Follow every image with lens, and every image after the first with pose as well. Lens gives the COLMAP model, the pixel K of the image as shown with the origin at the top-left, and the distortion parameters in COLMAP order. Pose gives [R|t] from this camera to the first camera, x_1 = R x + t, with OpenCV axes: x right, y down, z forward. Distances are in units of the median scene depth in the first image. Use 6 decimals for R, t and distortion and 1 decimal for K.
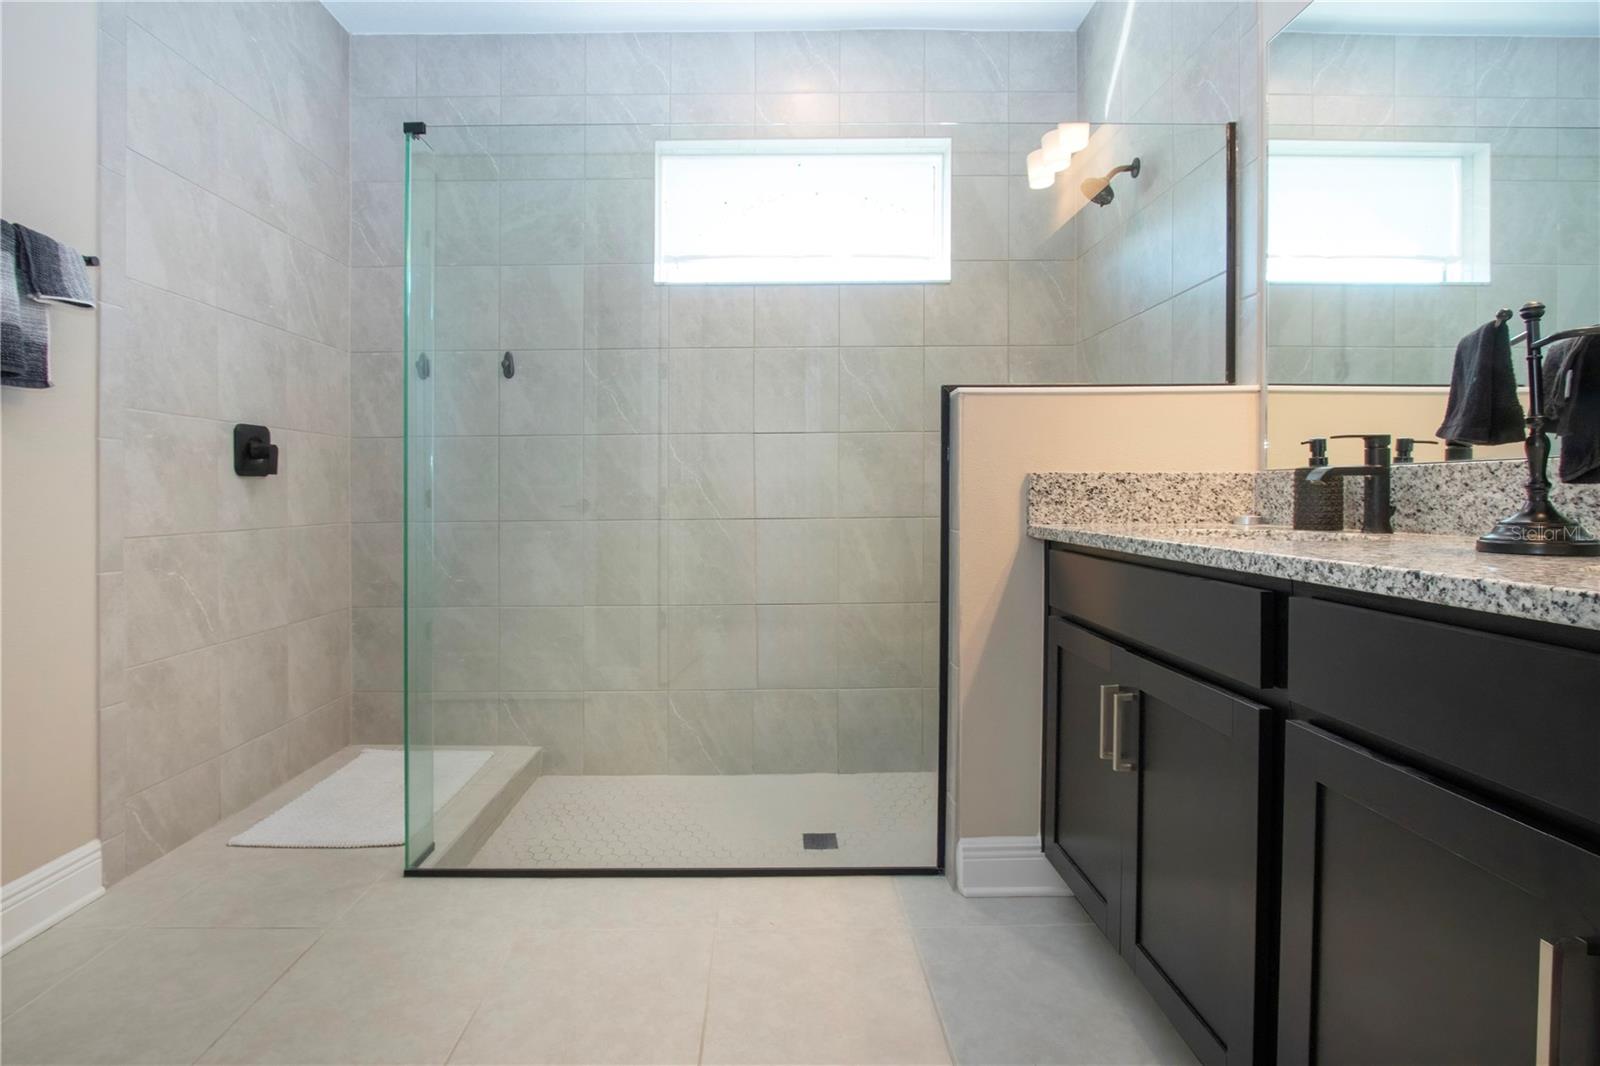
lens RADIAL K [[769.6, 0, 794.0], [0, 769.6, 493.9], [0, 0, 1]] dist [-0.021769, 0.000205]
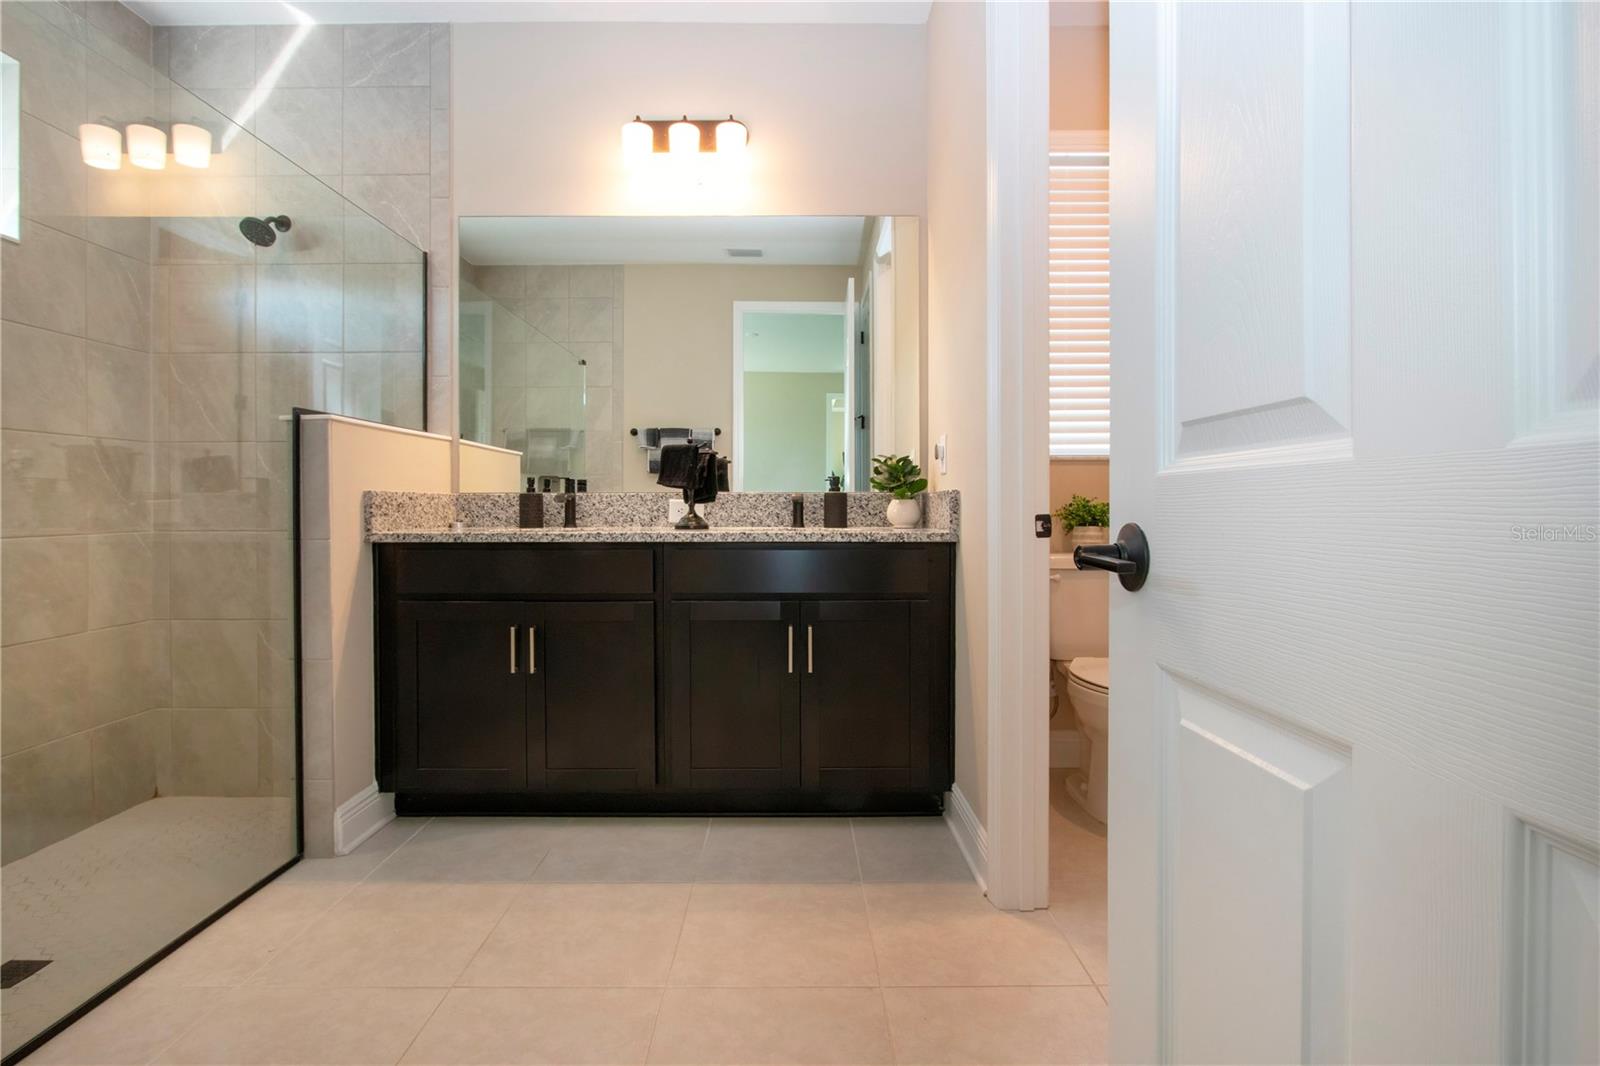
lens RADIAL K [[769.6, 0, 794.0], [0, 769.6, 493.9], [0, 0, 1]] dist [-0.021769, 0.000205]
pose [[0.001188, 0.019864, 0.999802, -1.299398], [0.001068, 0.999802, -0.019865, 0.004224], [-0.999999, 0.001091, 0.001166, 0.439621]]
